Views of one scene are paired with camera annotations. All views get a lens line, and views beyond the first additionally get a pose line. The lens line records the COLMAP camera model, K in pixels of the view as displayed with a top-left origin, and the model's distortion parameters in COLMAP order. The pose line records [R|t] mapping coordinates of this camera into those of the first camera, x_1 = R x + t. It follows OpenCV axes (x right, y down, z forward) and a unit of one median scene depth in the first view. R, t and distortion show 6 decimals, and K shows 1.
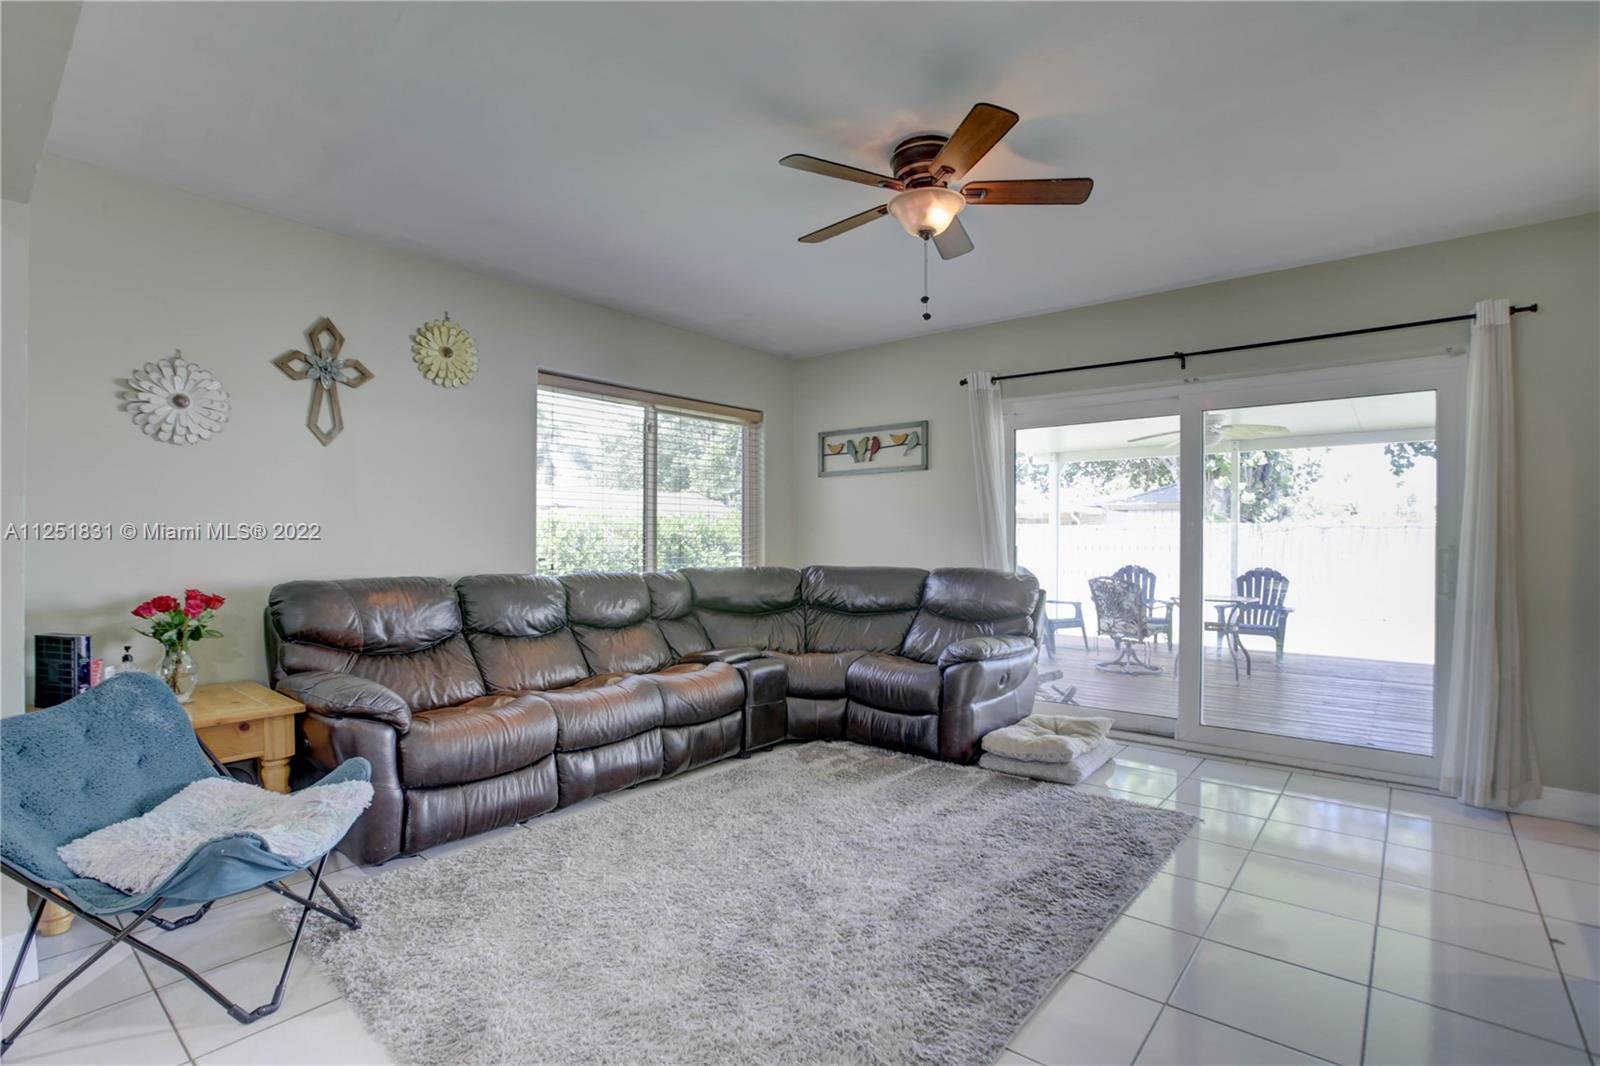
lens RADIAL K [[753.5, 0, 829.8], [0, 753.5, 539.4], [0, 0, 1]] dist [-0.040761, 0.014288]
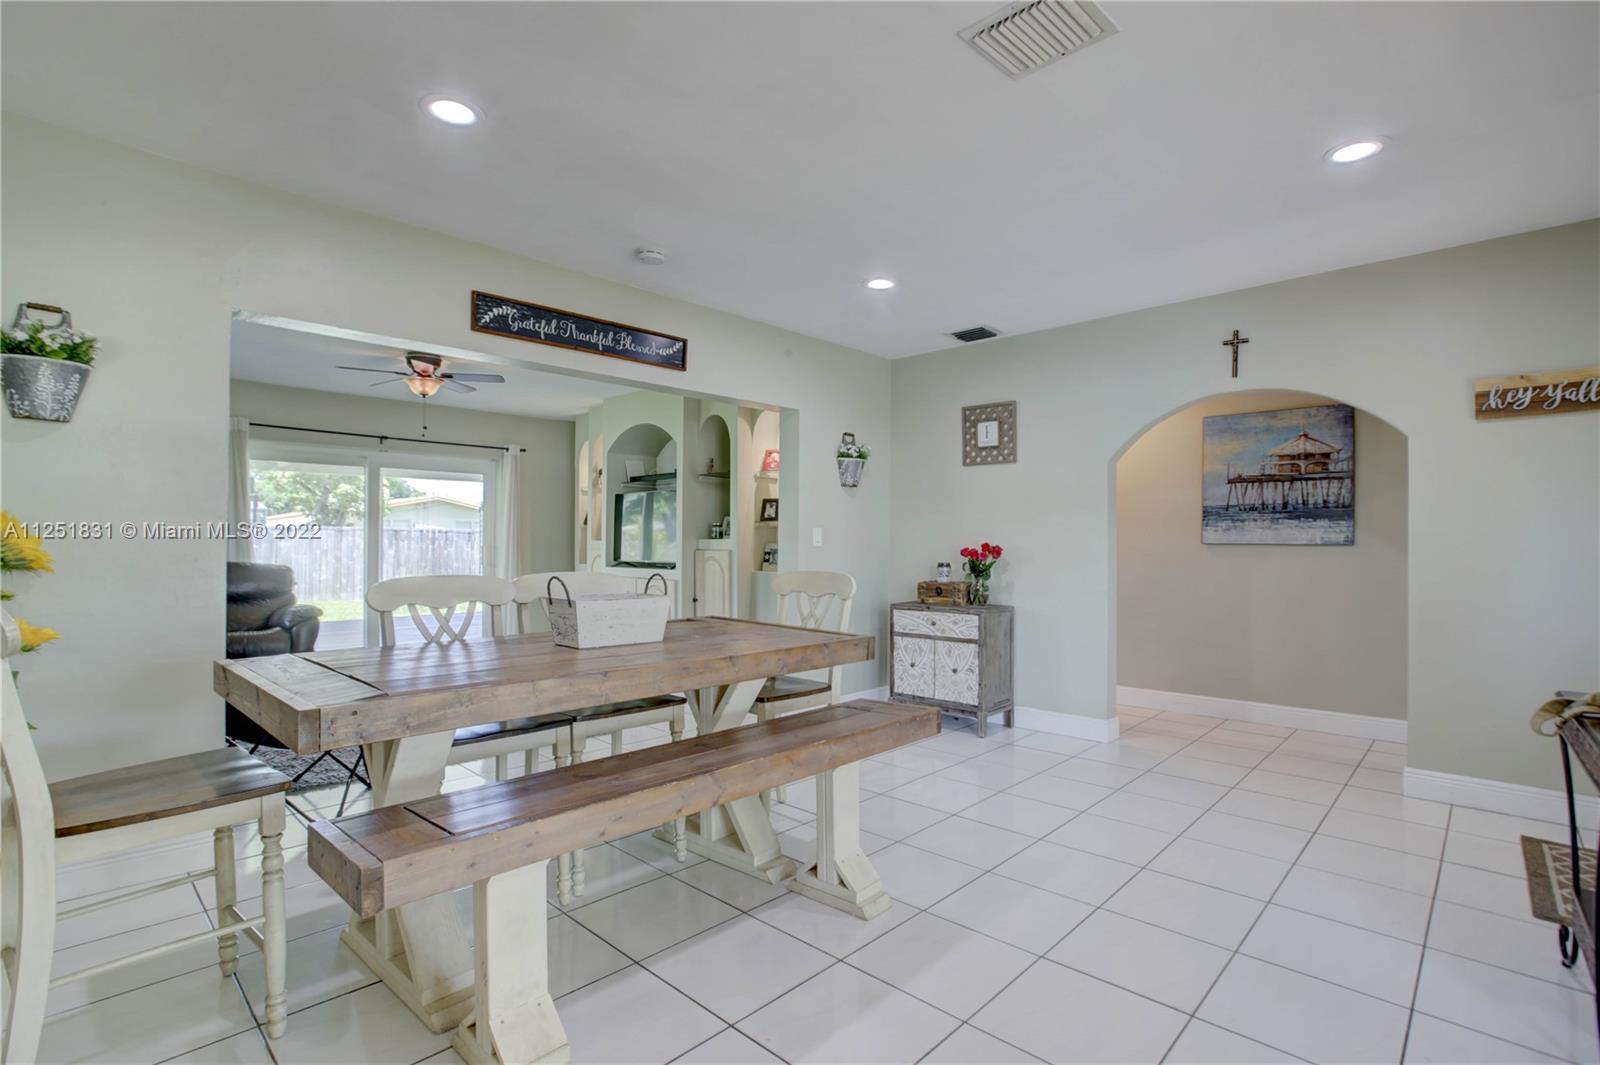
lens RADIAL K [[753.5, 0, 808.1], [0, 753.5, 530.8], [0, 0, 1]] dist [-0.040761, 0.014288]
pose [[0.088972, 0.009988, 0.995984, -1.112284], [-0.000987, 0.999950, -0.009940, -0.007221], [-0.996034, -0.000098, 0.088977, -0.155401]]
